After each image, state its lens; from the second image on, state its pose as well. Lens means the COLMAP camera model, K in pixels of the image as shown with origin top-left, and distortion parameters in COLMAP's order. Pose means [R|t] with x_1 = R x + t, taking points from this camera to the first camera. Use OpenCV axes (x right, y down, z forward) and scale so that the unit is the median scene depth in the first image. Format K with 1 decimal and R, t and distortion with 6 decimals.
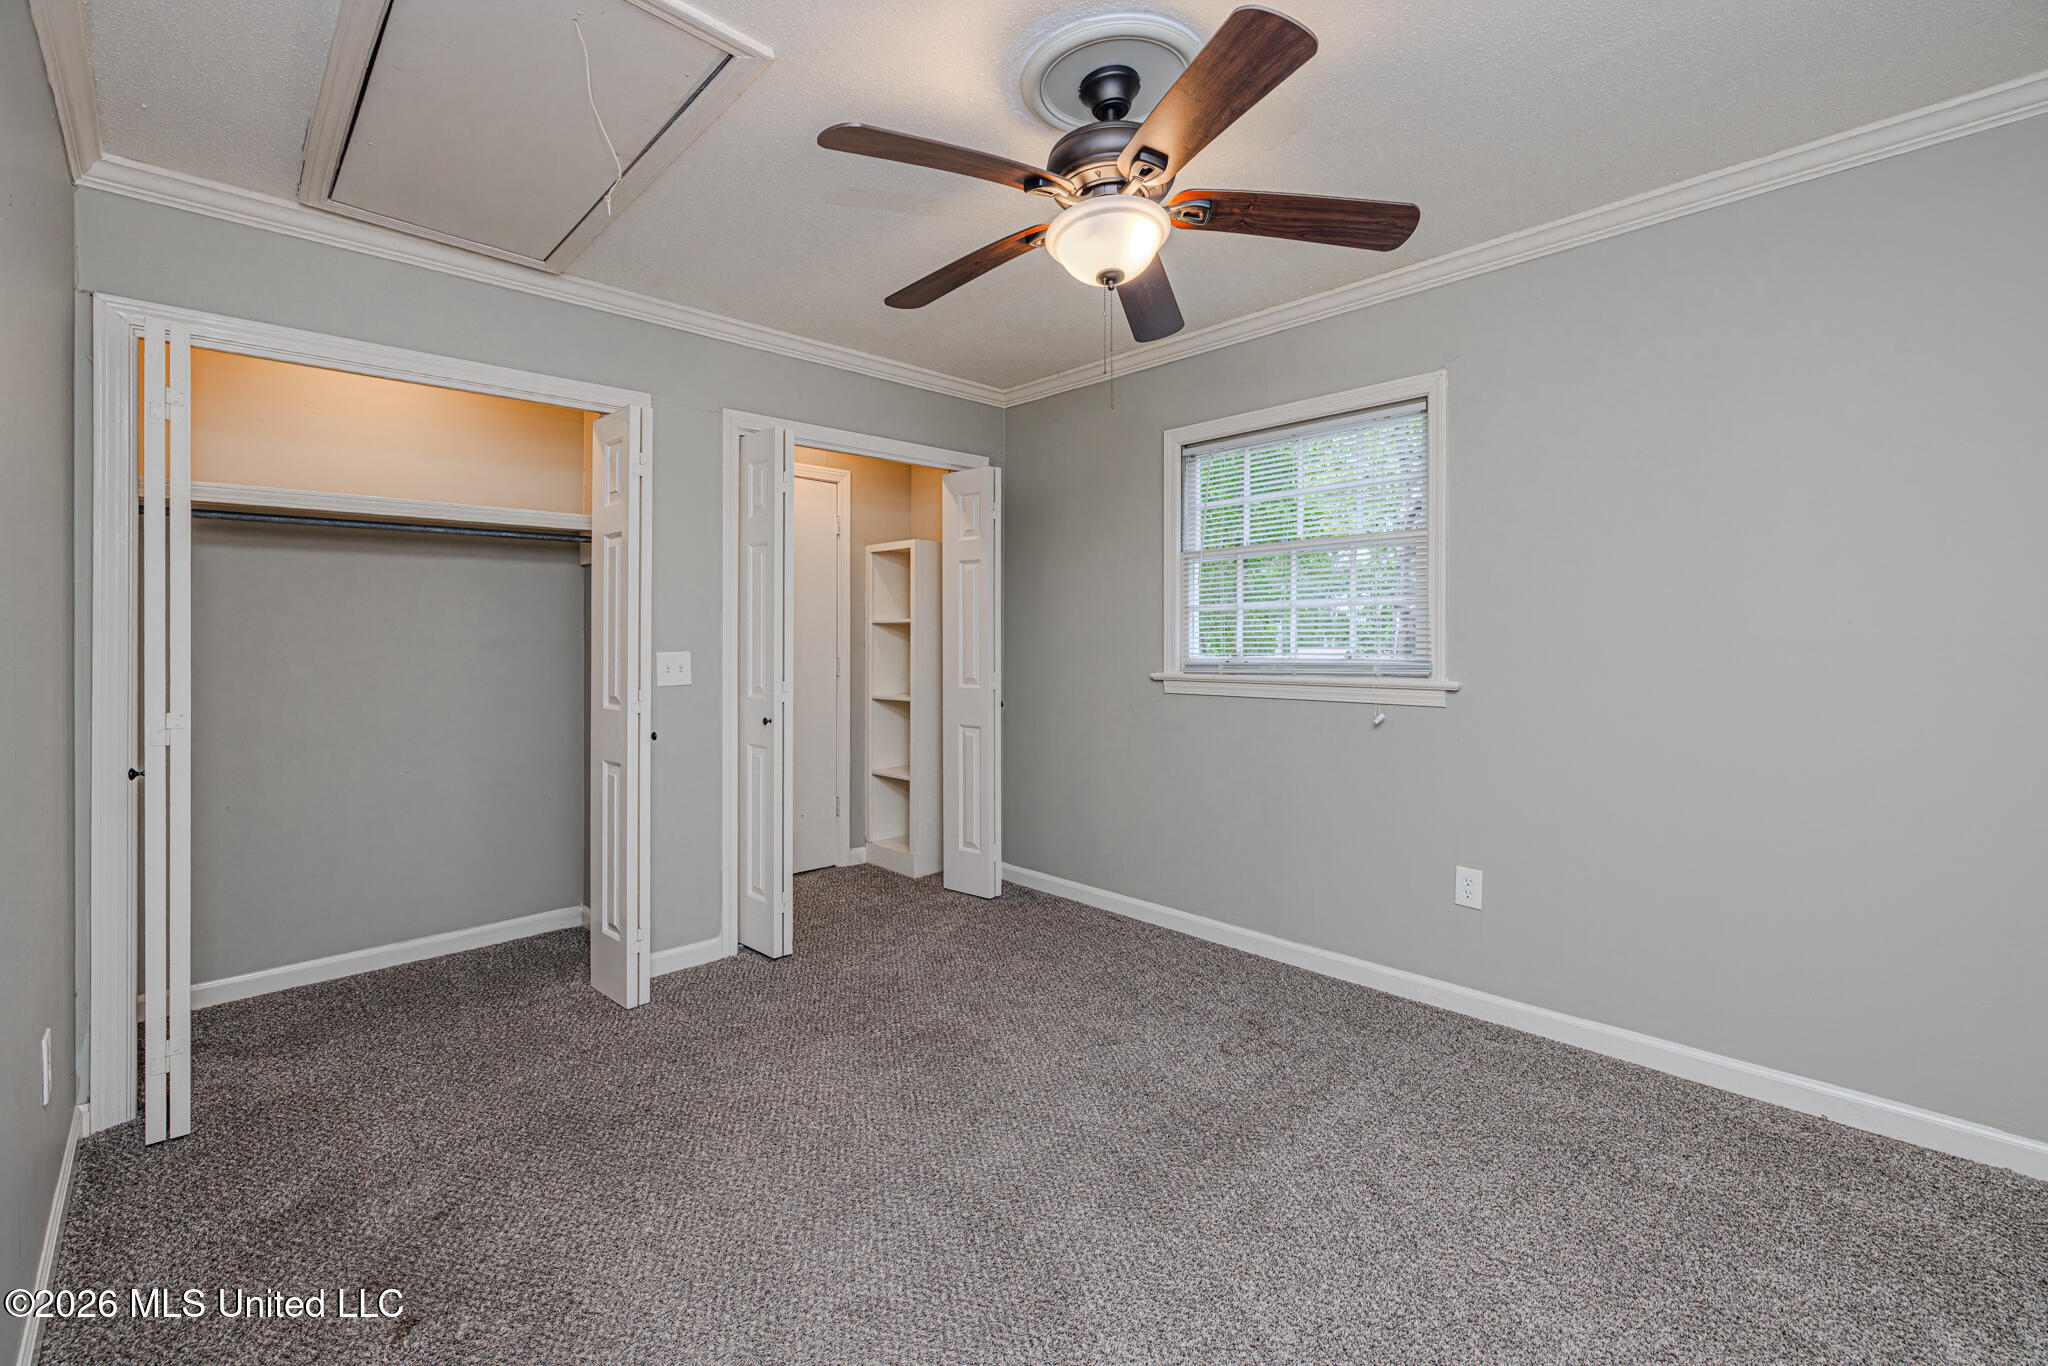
lens RADIAL K [[858.5, 0, 1075.1], [0, 858.5, 643.5], [0, 0, 1]] dist [0.001907, -0.000685]
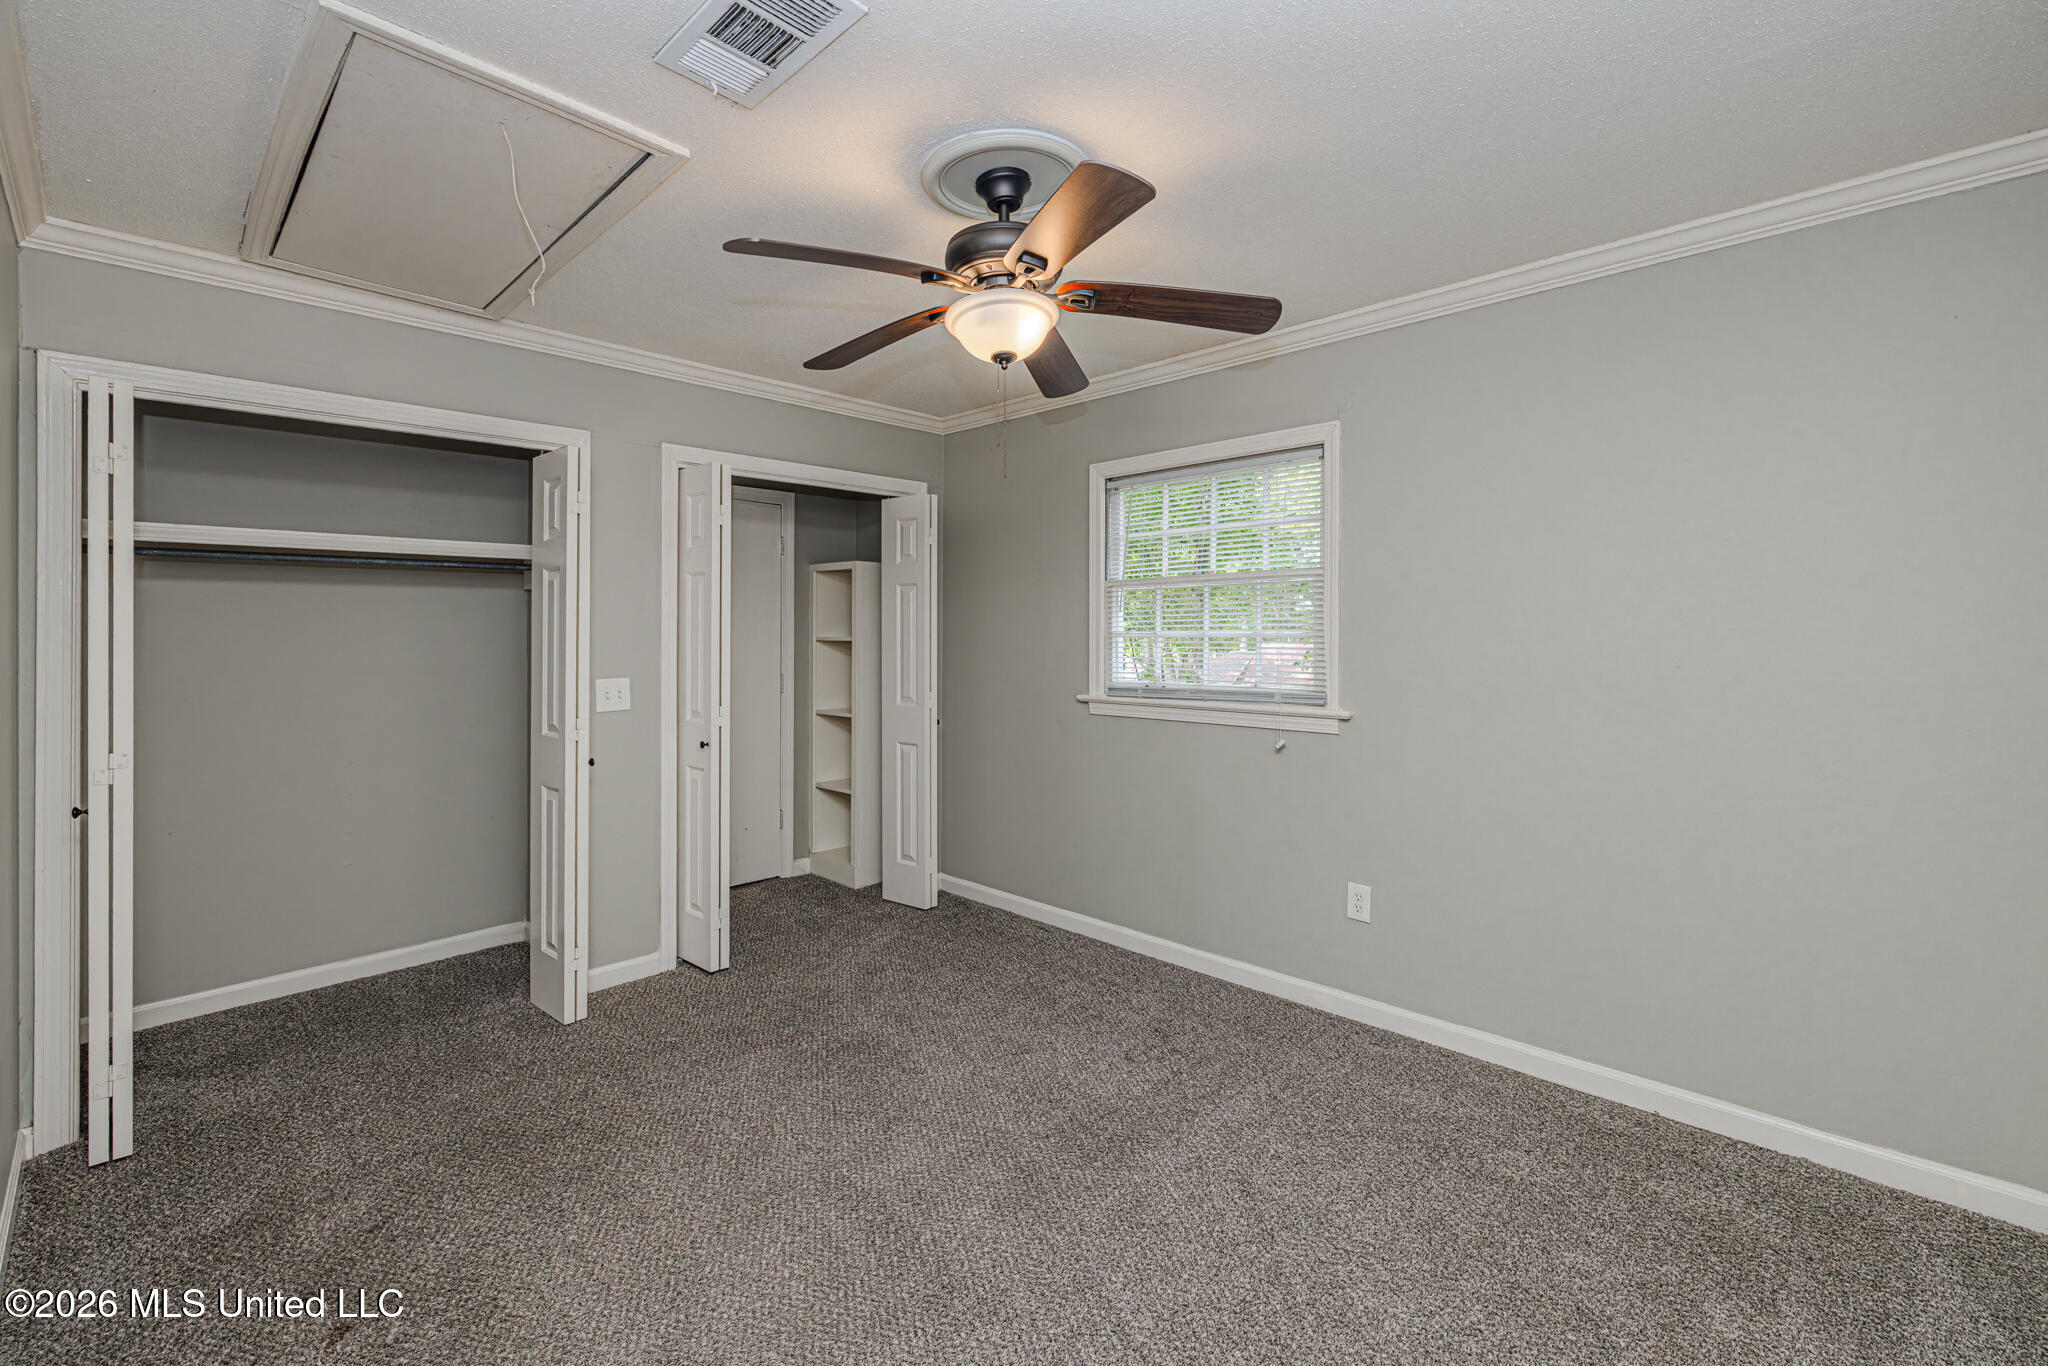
lens RADIAL K [[858.5, 0, 1071.6], [0, 858.5, 635.9], [0, 0, 1]] dist [0.001907, -0.000685]
pose [[0.999512, 0.000860, 0.031212, 0.065876], [-0.000862, 1.000000, 0.000036, -0.051012], [-0.031212, -0.000063, 0.999513, -0.067413]]
